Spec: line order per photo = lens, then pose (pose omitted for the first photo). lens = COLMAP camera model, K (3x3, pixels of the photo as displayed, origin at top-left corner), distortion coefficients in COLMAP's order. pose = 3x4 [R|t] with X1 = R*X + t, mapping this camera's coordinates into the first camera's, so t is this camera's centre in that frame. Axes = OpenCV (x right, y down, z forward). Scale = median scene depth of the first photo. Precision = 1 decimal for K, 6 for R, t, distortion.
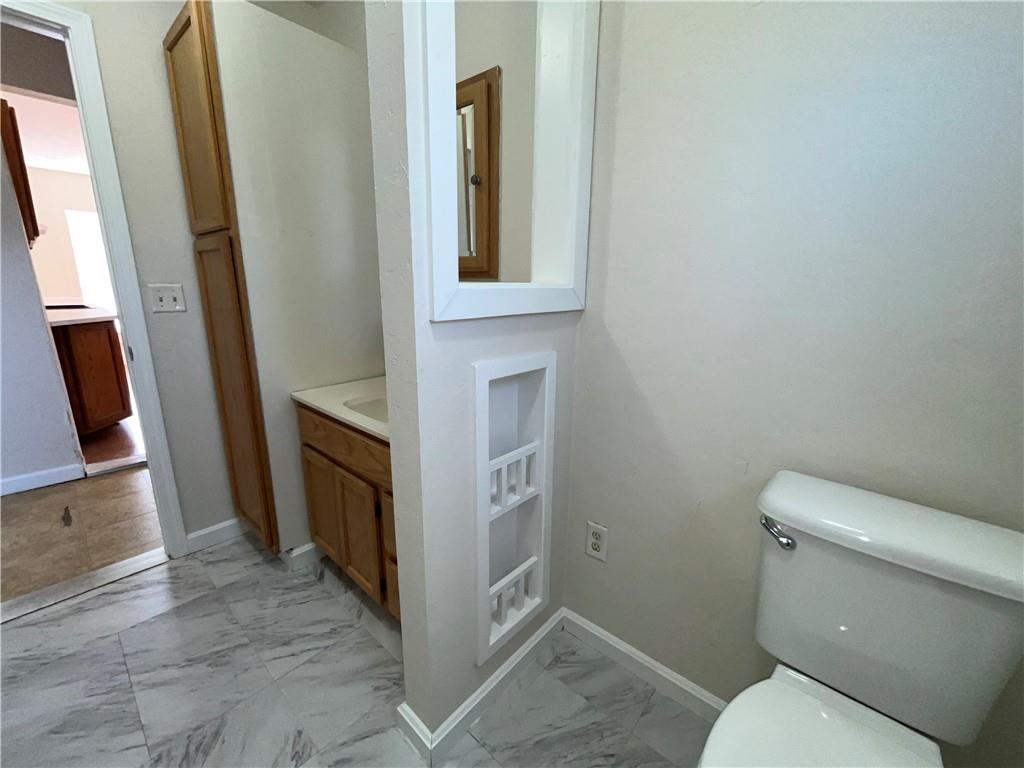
lens RADIAL K [[416.6, 0, 511.1], [0, 416.6, 381.3], [0, 0, 1]] dist [-0.002011, -0.000330]
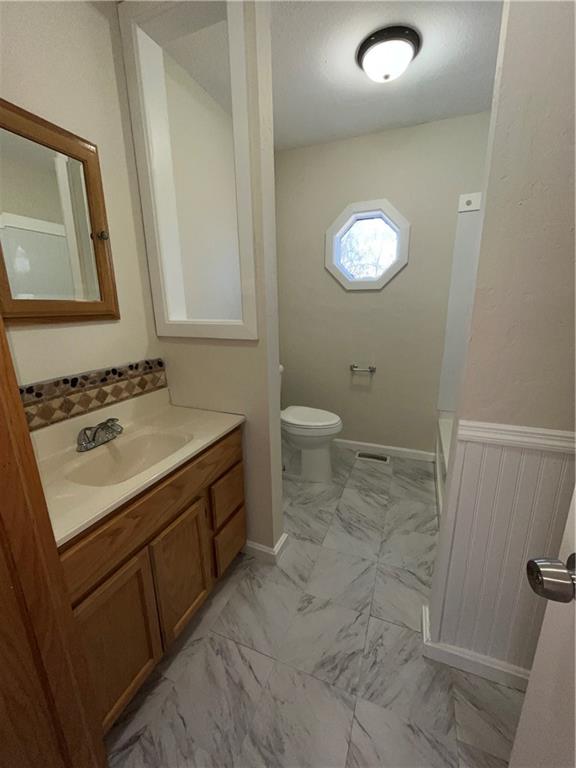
lens RADIAL K [[312.5, 0, 289.0], [0, 312.5, 382.3], [0, 0, 1]] dist [-0.002011, -0.000330]
pose [[-0.335227, -0.235884, 0.912130, -1.136183], [0.219244, 0.922039, 0.319023, -0.272619], [-0.916273, 0.306924, -0.257376, 0.893623]]
